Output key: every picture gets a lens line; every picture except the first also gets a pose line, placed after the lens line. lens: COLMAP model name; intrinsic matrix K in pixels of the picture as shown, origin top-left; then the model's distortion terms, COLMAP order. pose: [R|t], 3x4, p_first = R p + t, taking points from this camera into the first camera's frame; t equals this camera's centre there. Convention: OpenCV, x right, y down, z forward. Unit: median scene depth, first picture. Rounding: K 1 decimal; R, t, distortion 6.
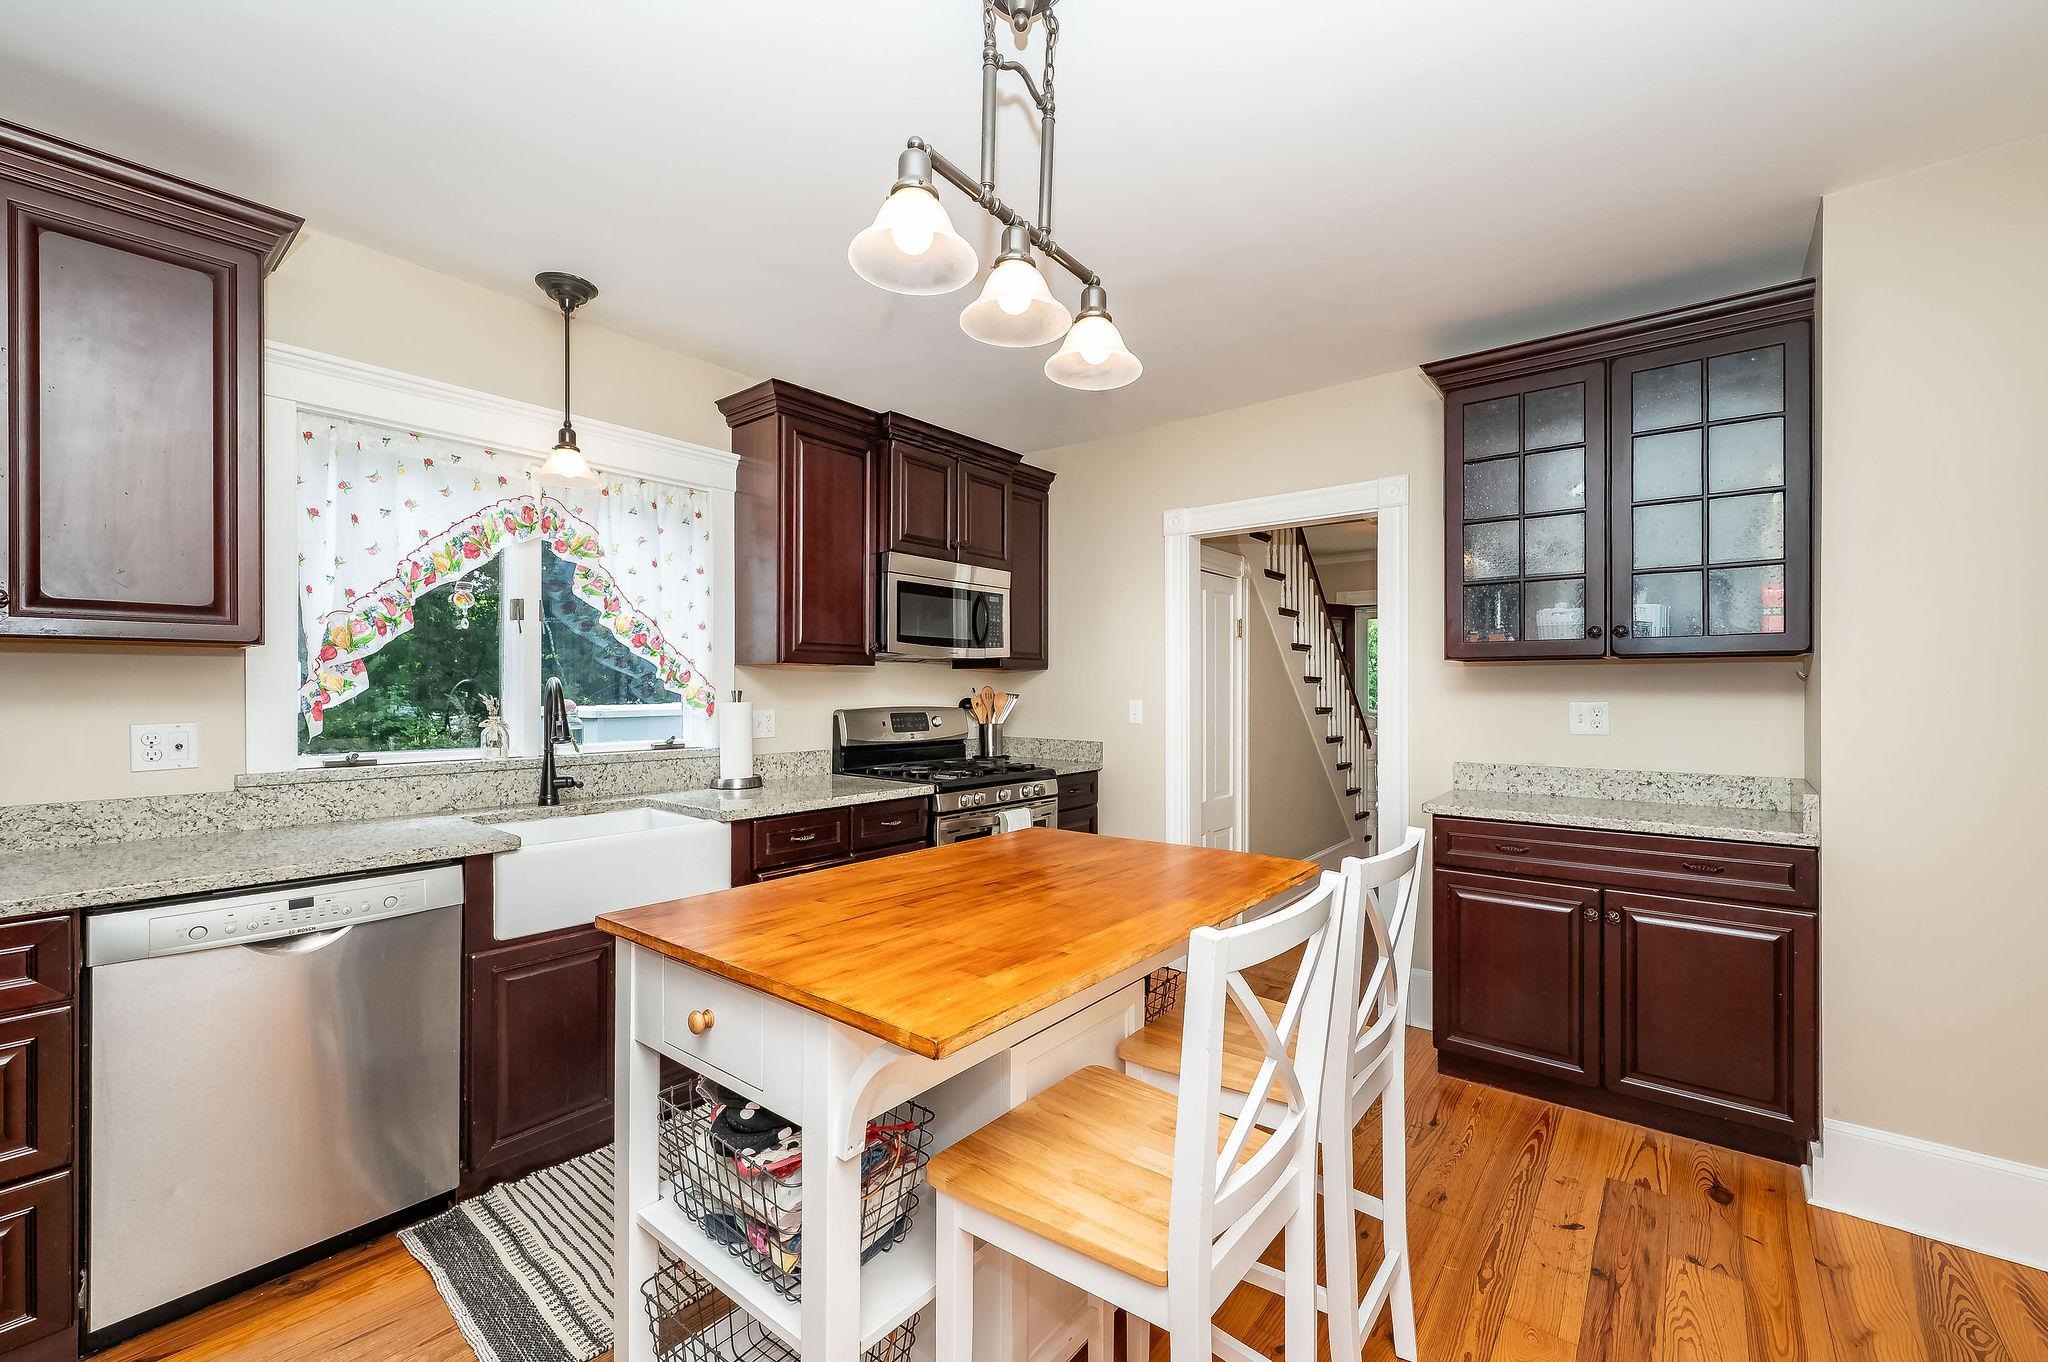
lens RADIAL K [[816.3, 0, 1031.6], [0, 816.3, 682.4], [0, 0, 1]] dist [0.000889, 0.000265]
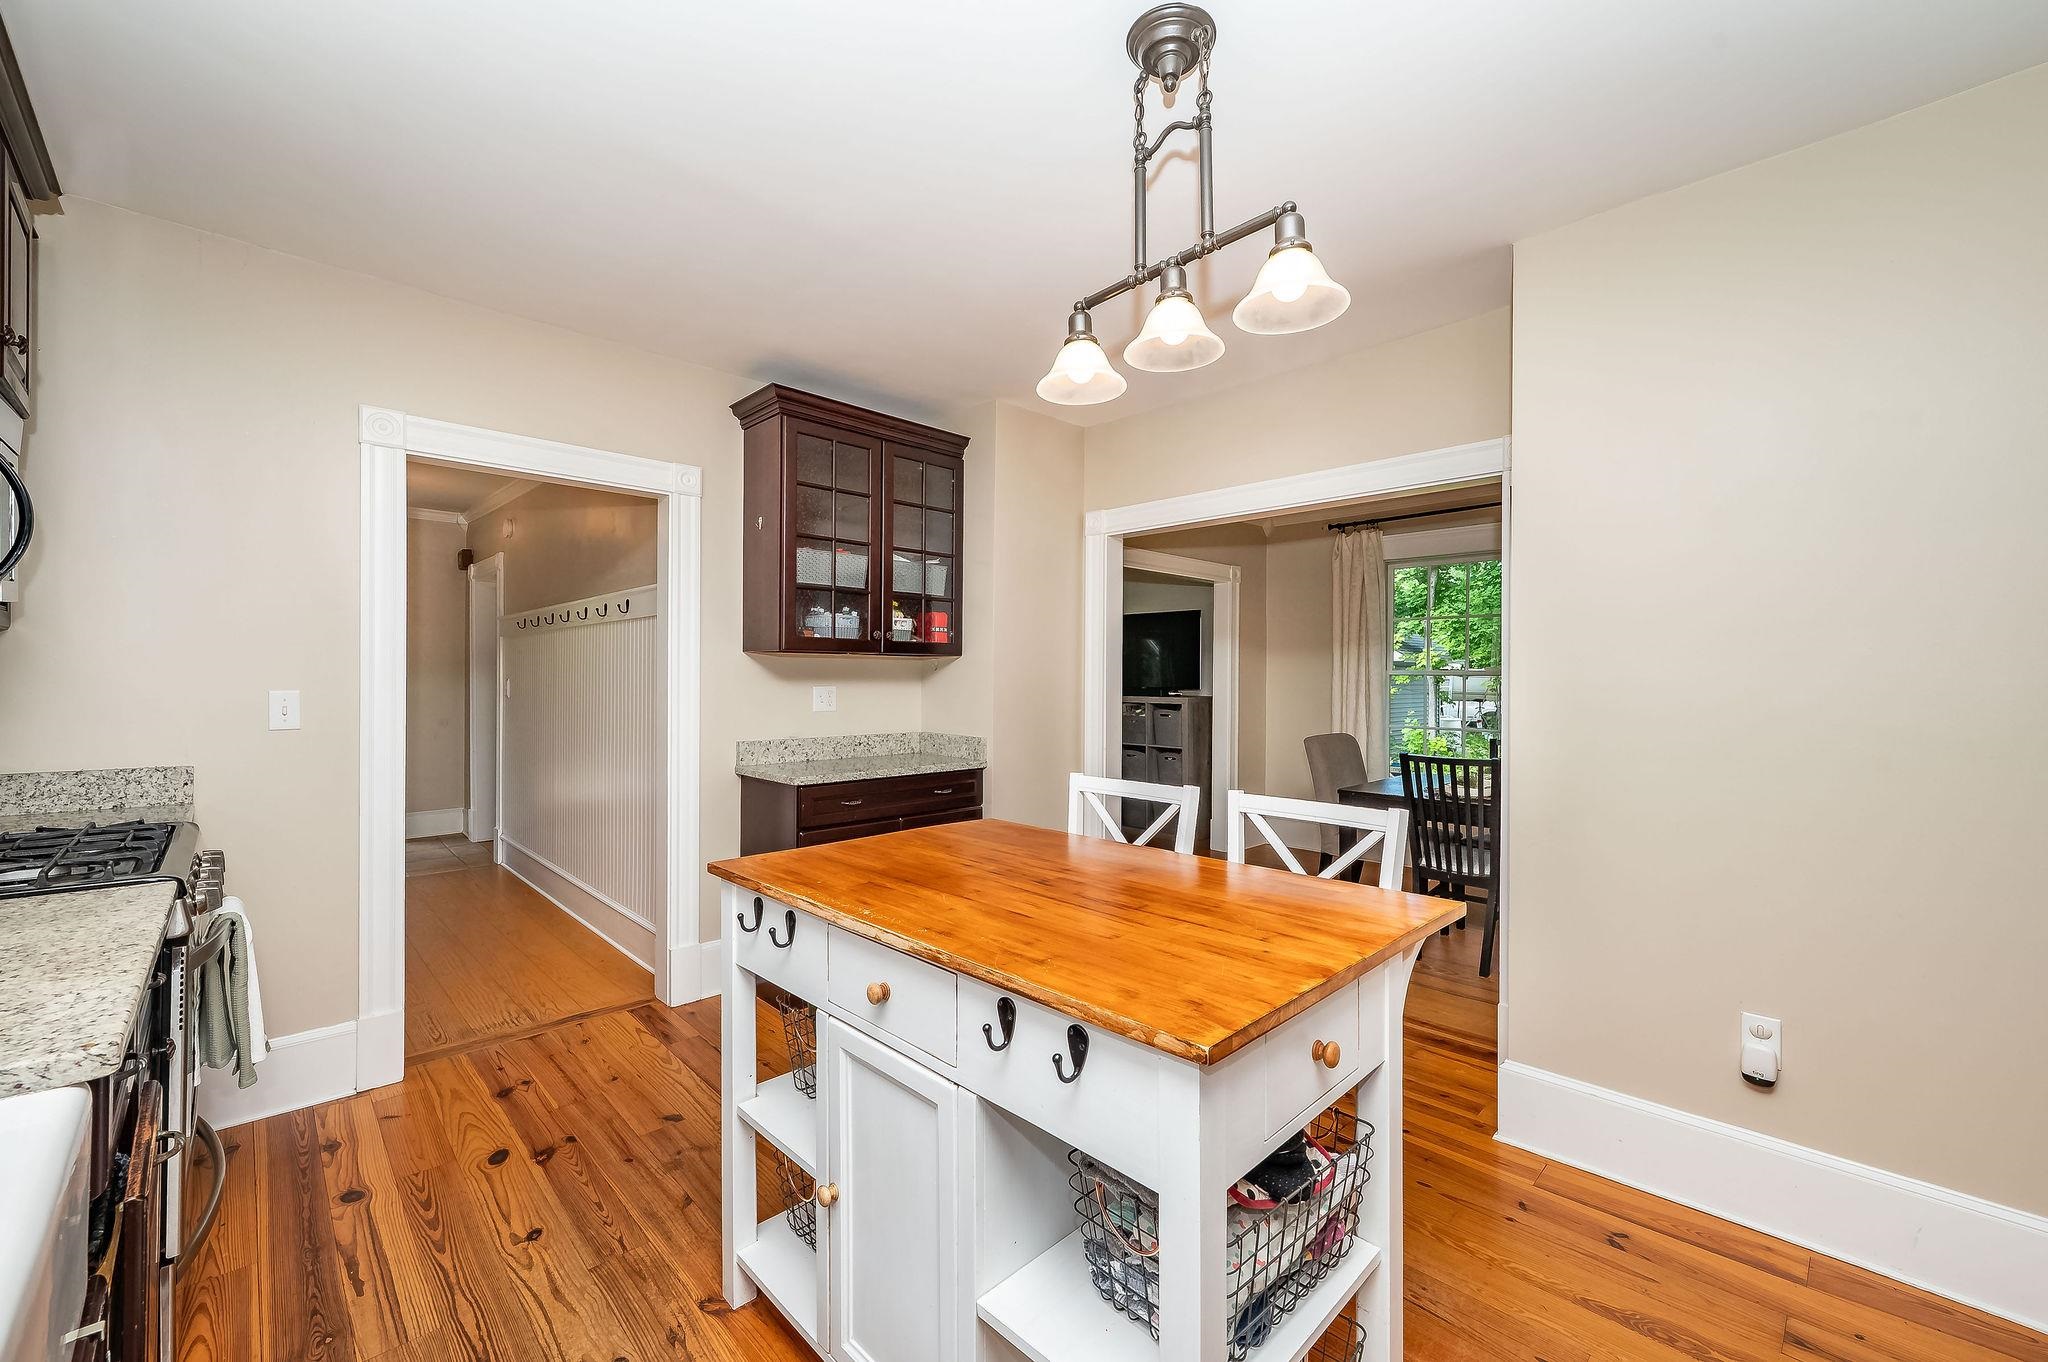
lens RADIAL K [[816.3, 0, 1019.5], [0, 816.3, 676.2], [0, 0, 1]] dist [0.000889, 0.000265]
pose [[0.114605, 0.003698, 0.993404, -0.889063], [-0.016386, 0.999864, -0.001831, 0.007016], [-0.993276, -0.016068, 0.114650, 0.827062]]
